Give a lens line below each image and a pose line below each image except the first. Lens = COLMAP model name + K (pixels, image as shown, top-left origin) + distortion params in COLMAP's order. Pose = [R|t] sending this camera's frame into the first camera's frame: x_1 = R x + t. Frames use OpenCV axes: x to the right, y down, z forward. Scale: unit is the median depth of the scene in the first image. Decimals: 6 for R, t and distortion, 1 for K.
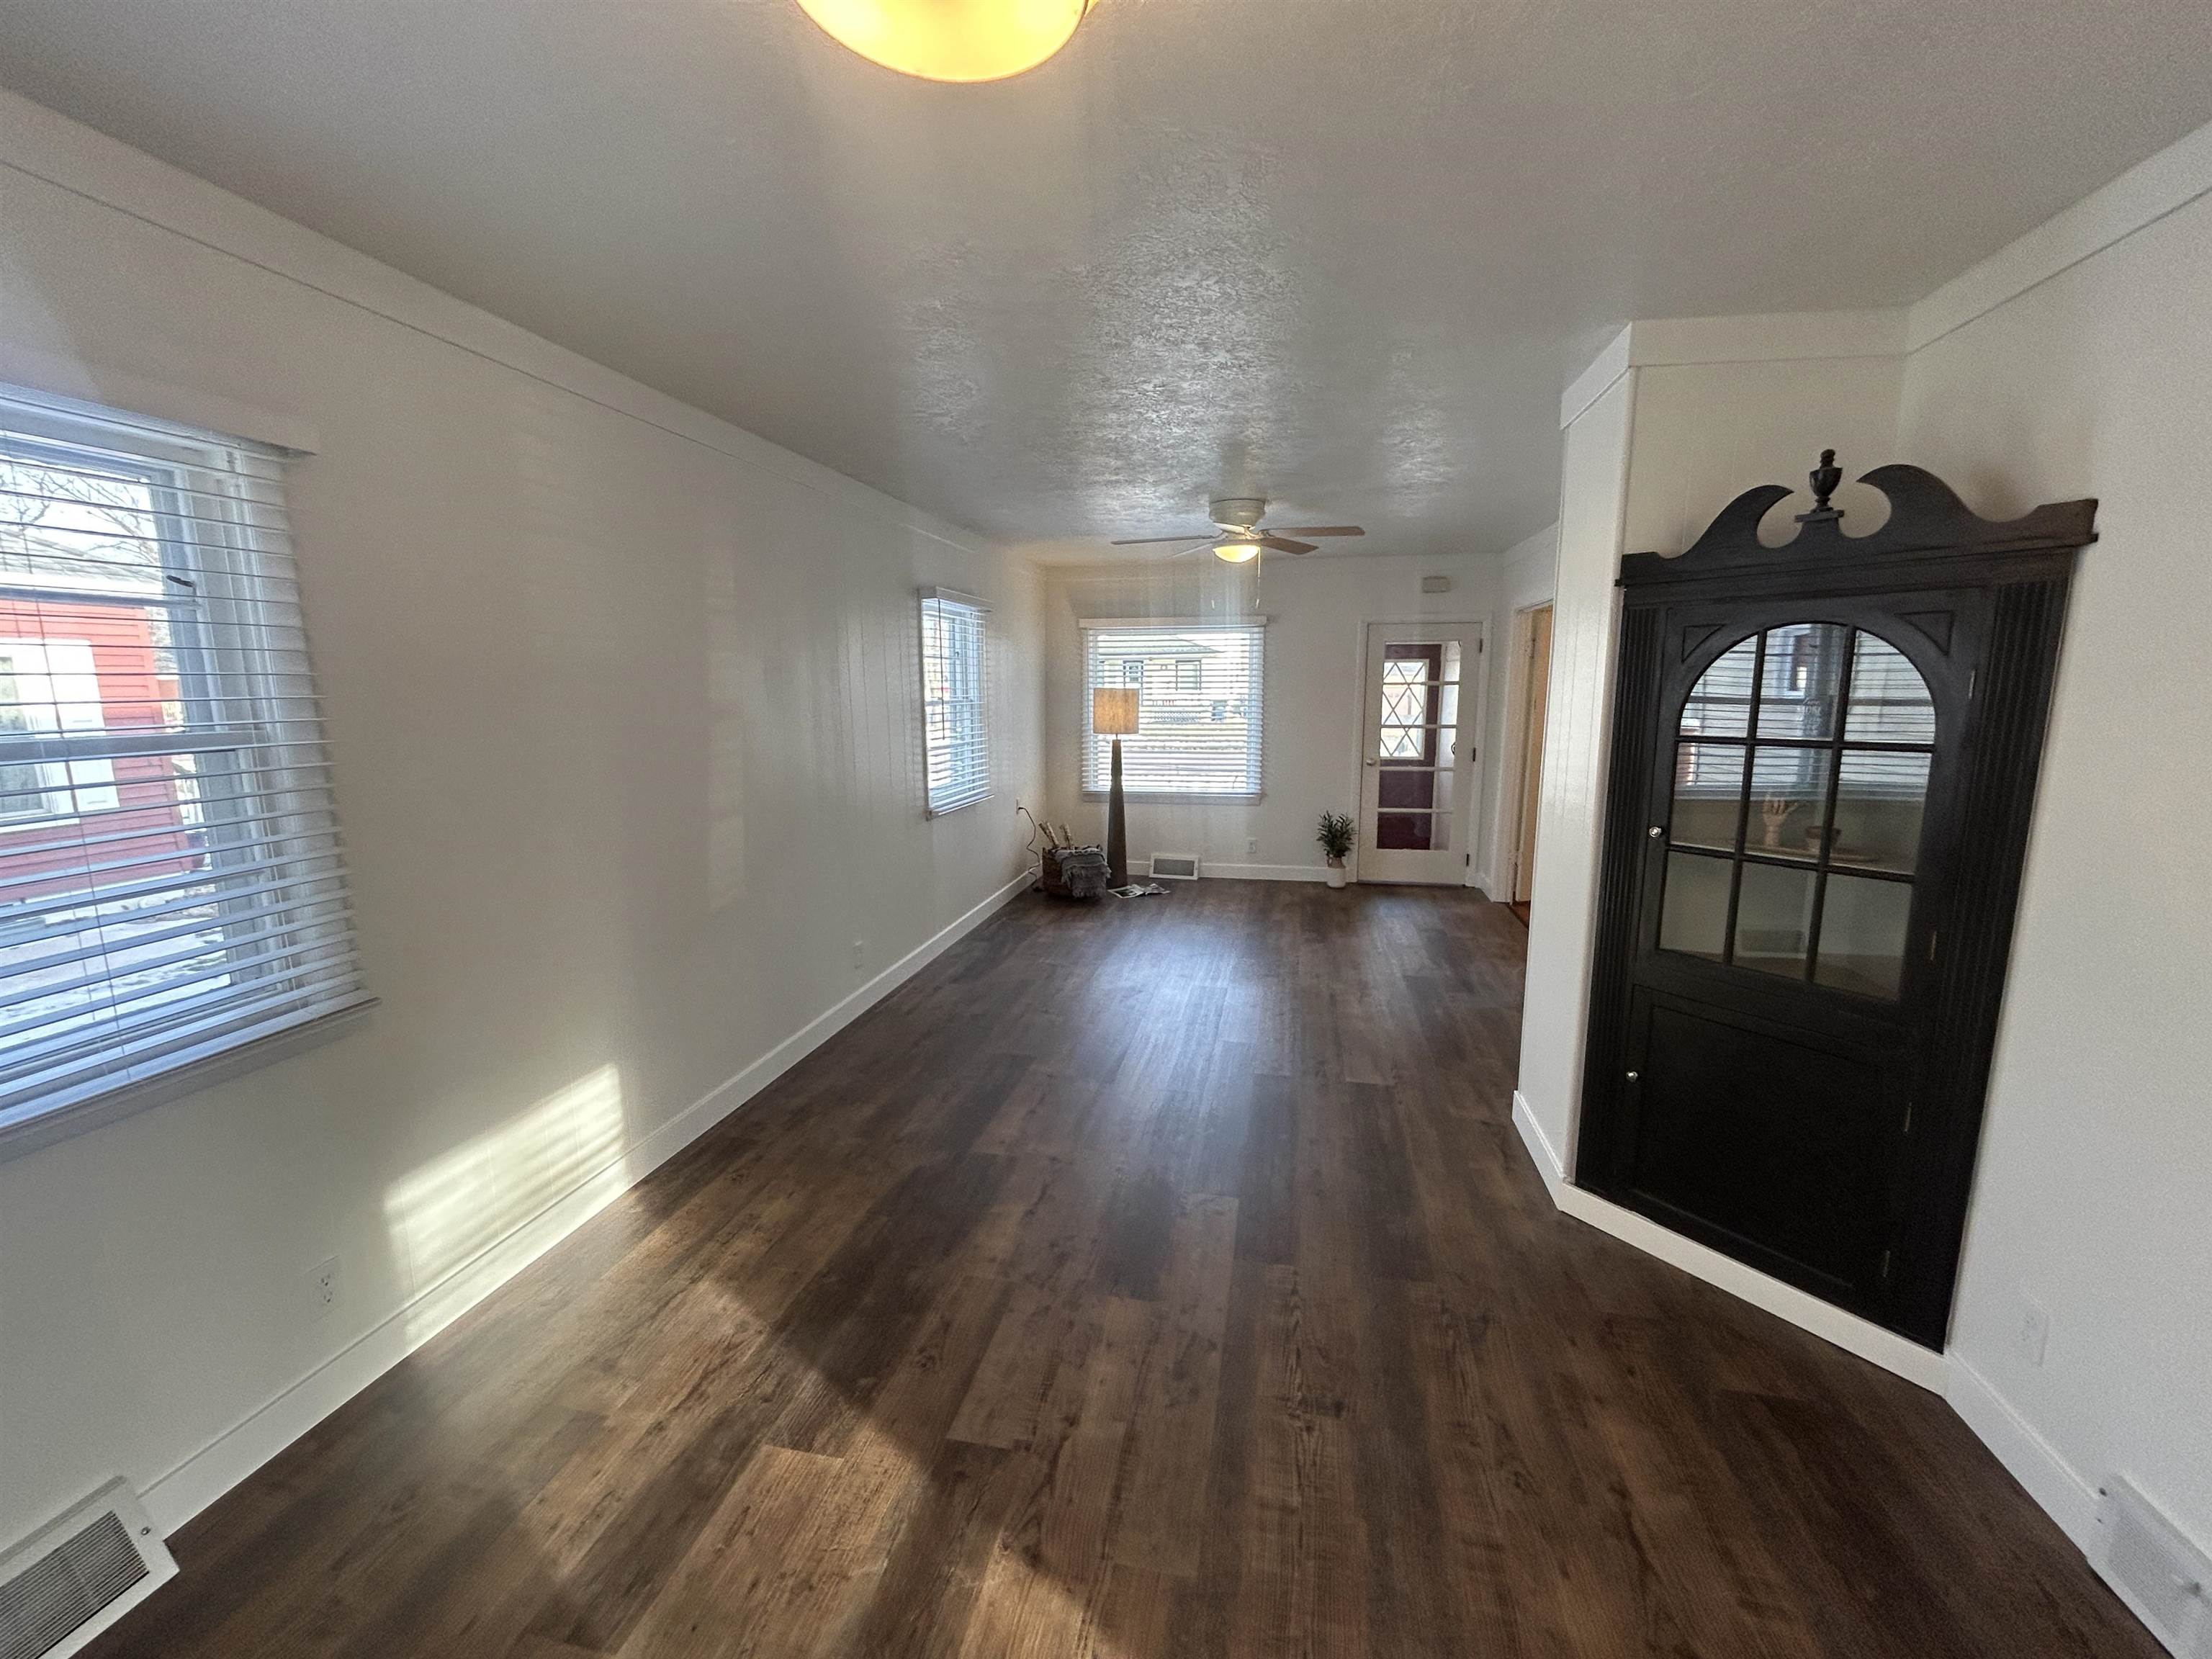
lens RADIAL K [[880.9, 0, 1106.0], [0, 880.9, 829.5], [0, 0, 1]] dist [0.000940, 0.000118]
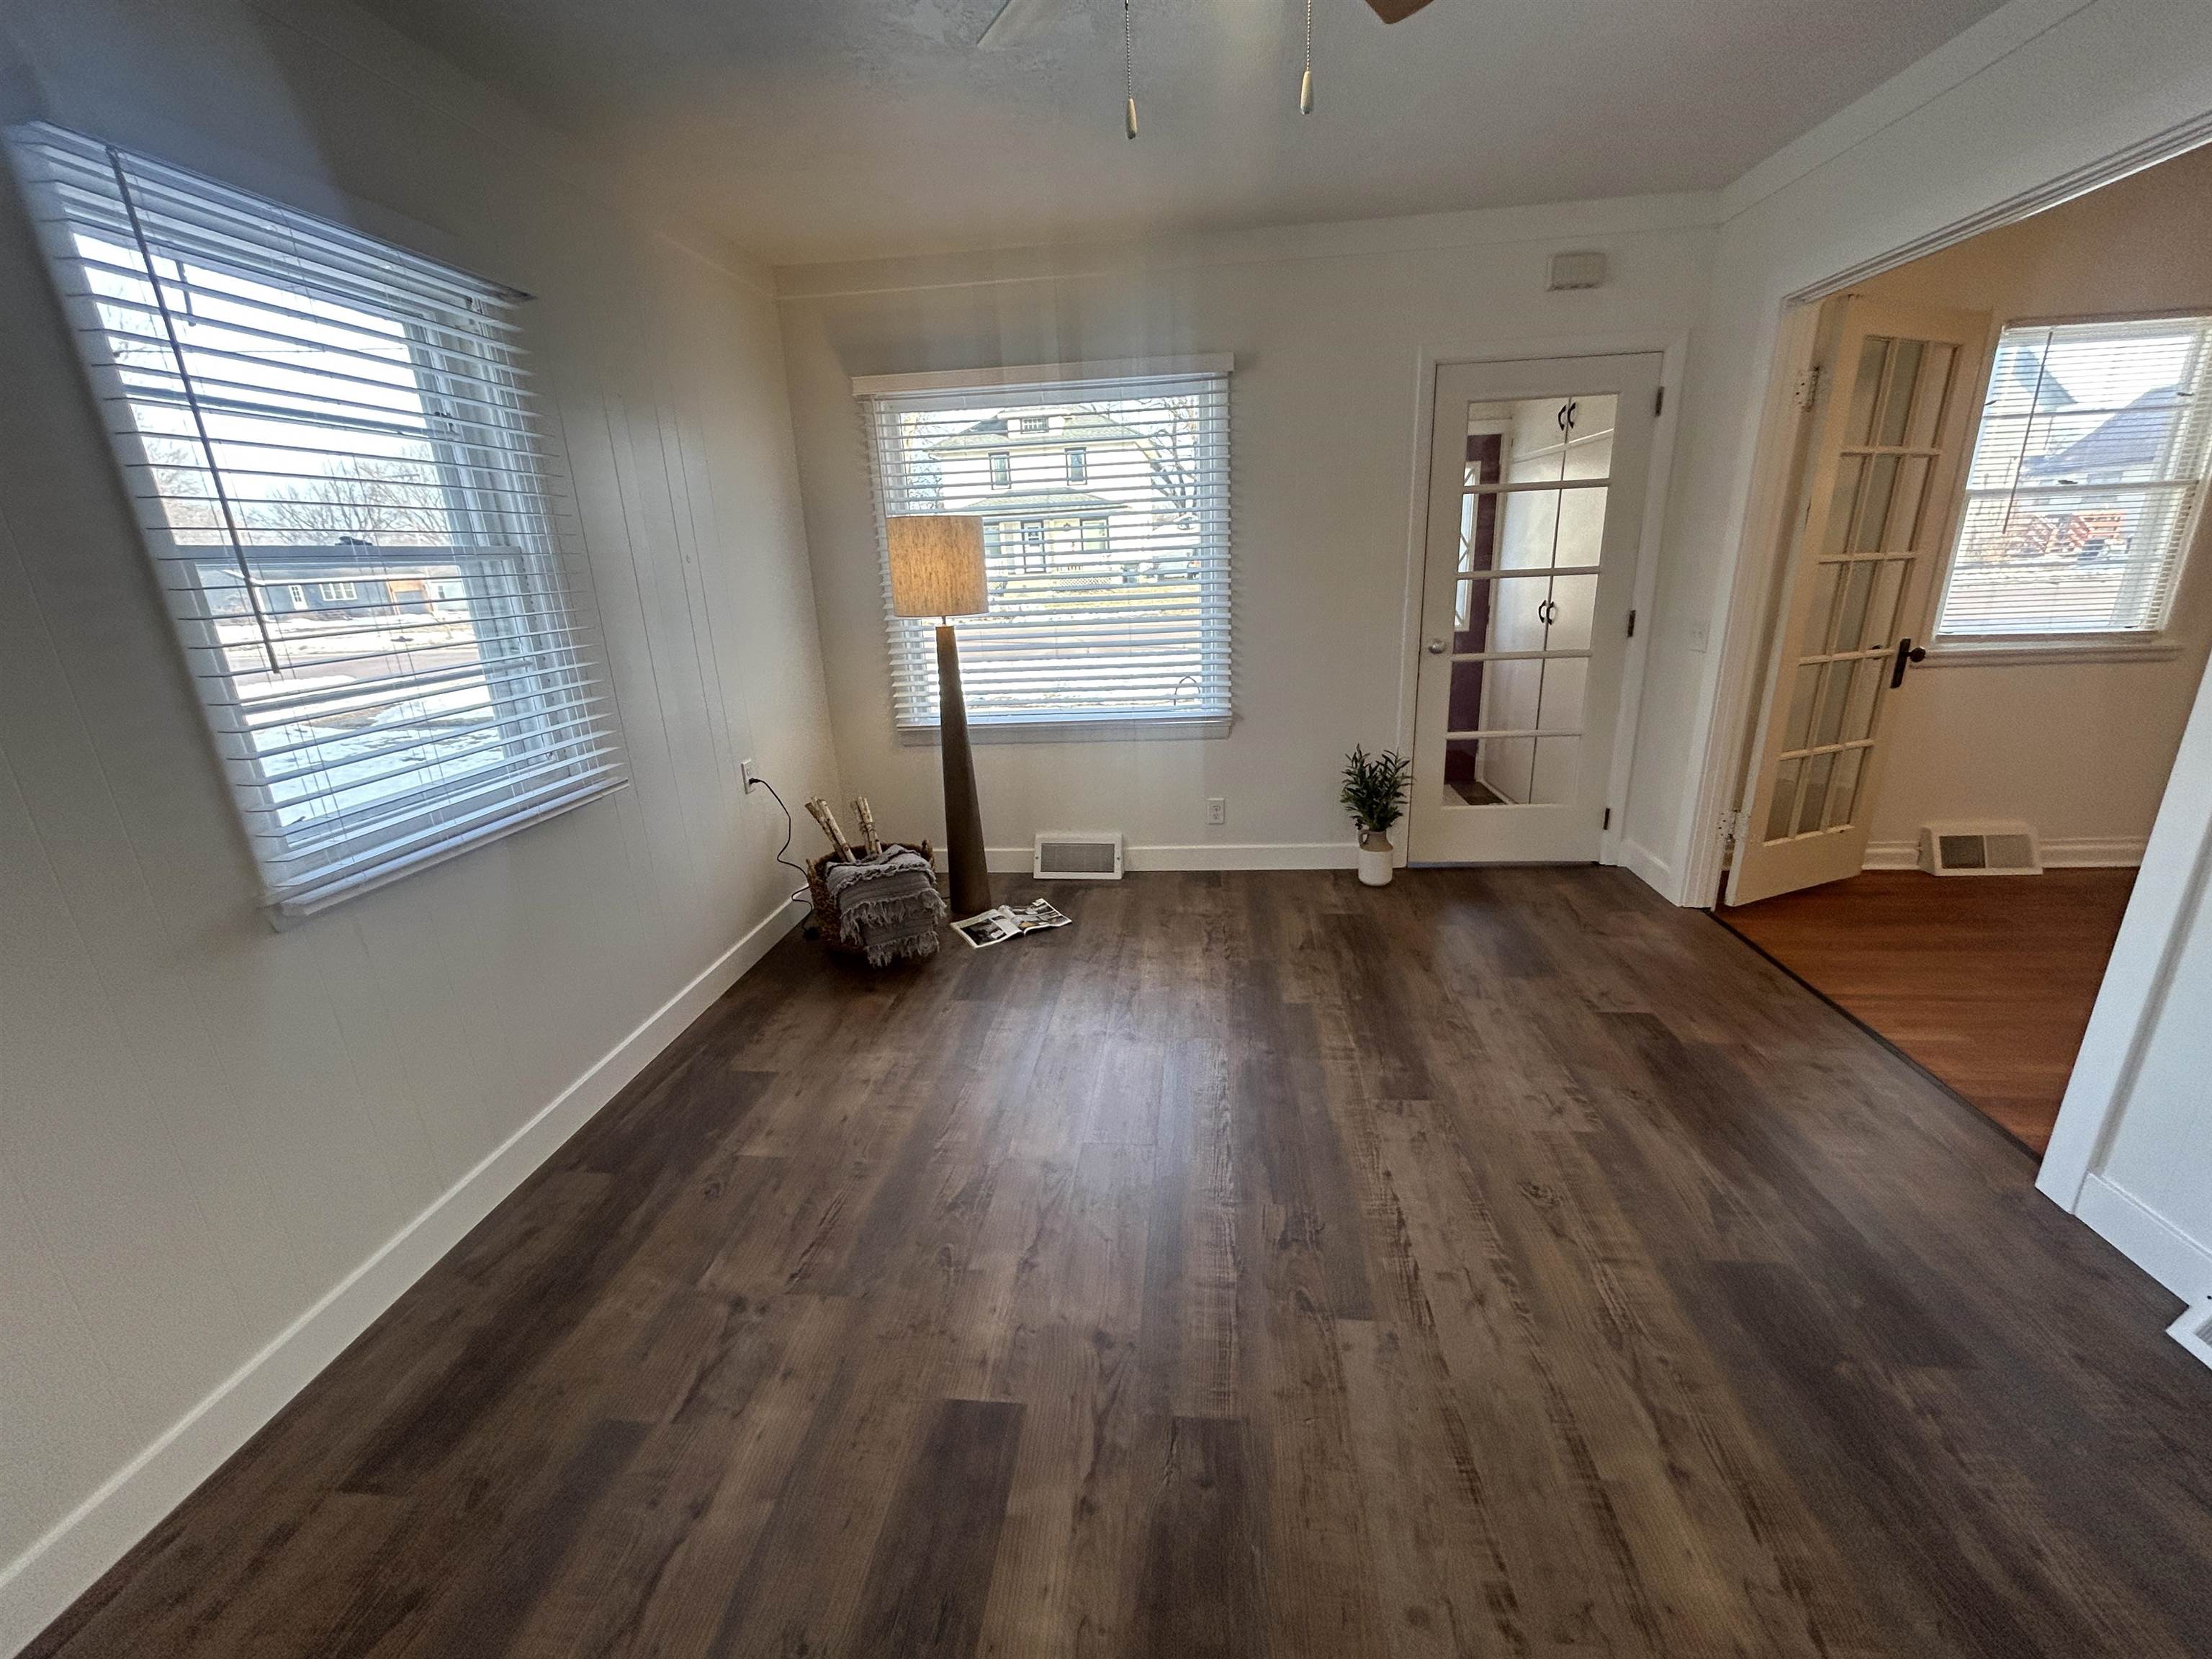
lens RADIAL K [[880.9, 0, 1106.0], [0, 880.9, 829.5], [0, 0, 1]] dist [0.000940, 0.000118]
pose [[0.993872, -0.070671, 0.084993, 0.052580], [0.057782, 0.987661, 0.145558, -0.056703], [-0.094231, -0.139755, 0.985692, 0.489362]]
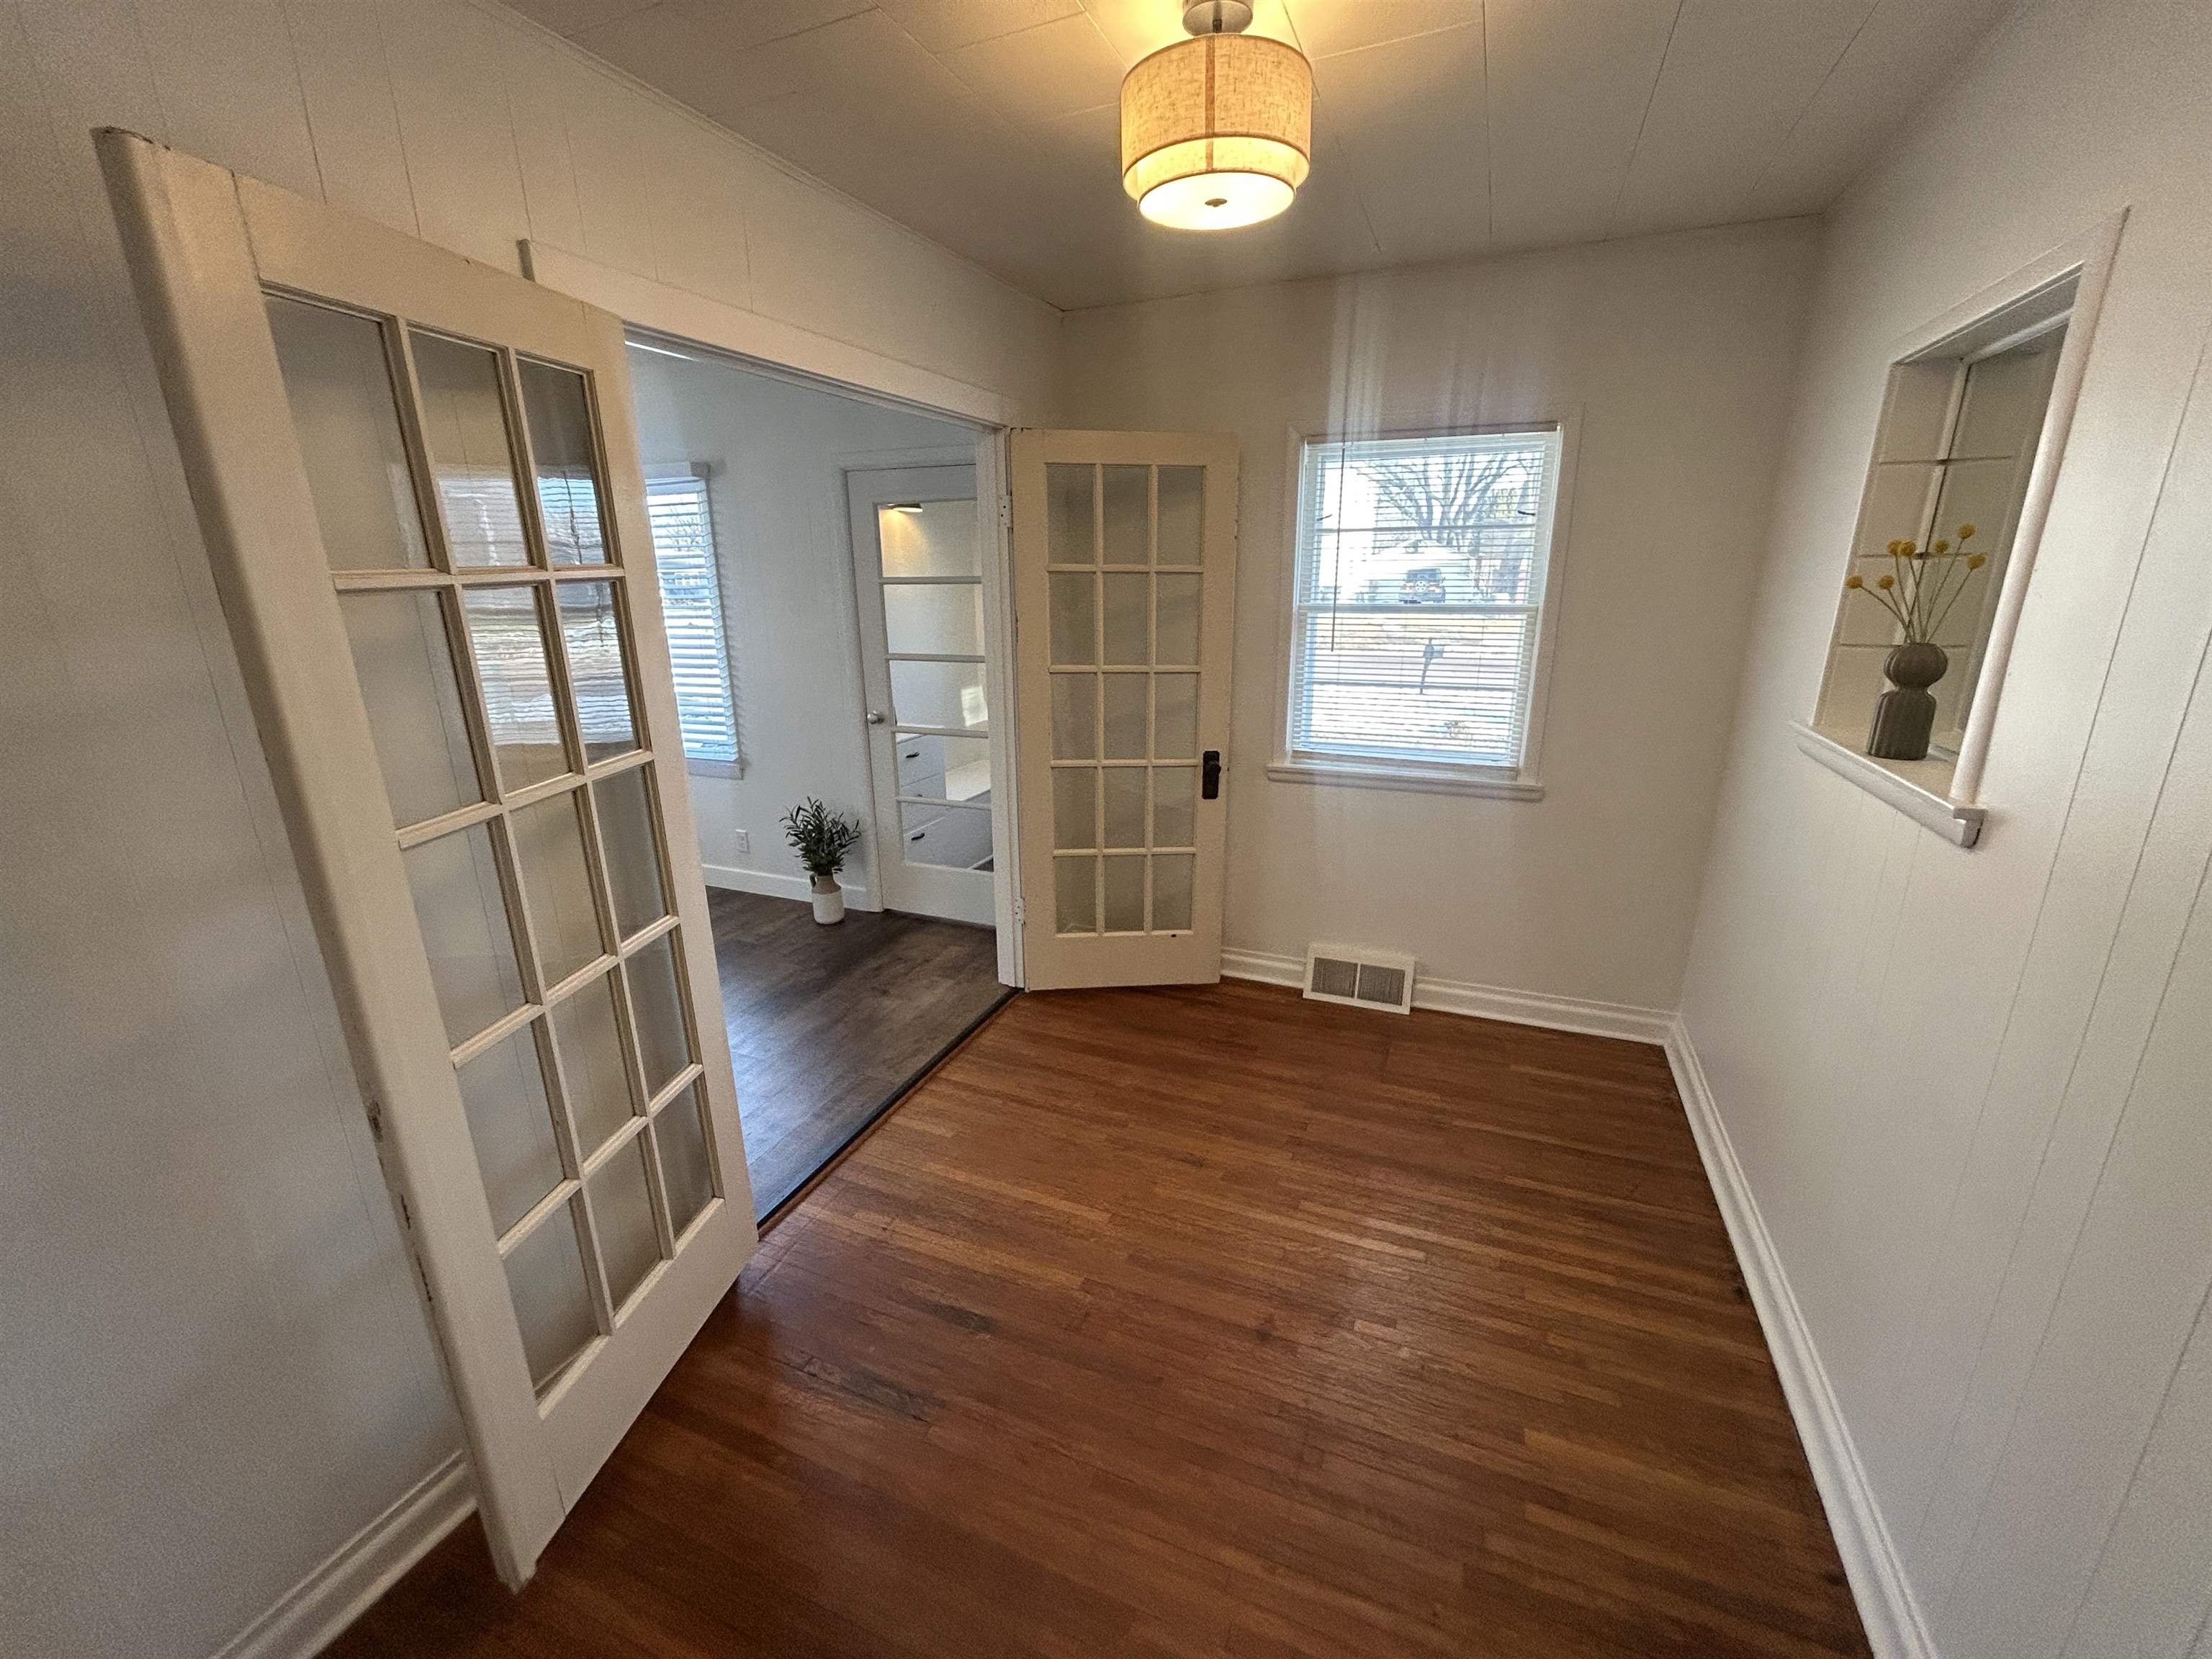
lens RADIAL K [[880.9, 0, 1106.0], [0, 880.9, 829.5], [0, 0, 1]] dist [0.000940, 0.000118]
pose [[0.980249, 0.049003, -0.191602, 0.572543], [-0.024588, 0.991497, 0.127786, -0.081429], [0.196235, -0.120551, 0.973118, 0.456438]]
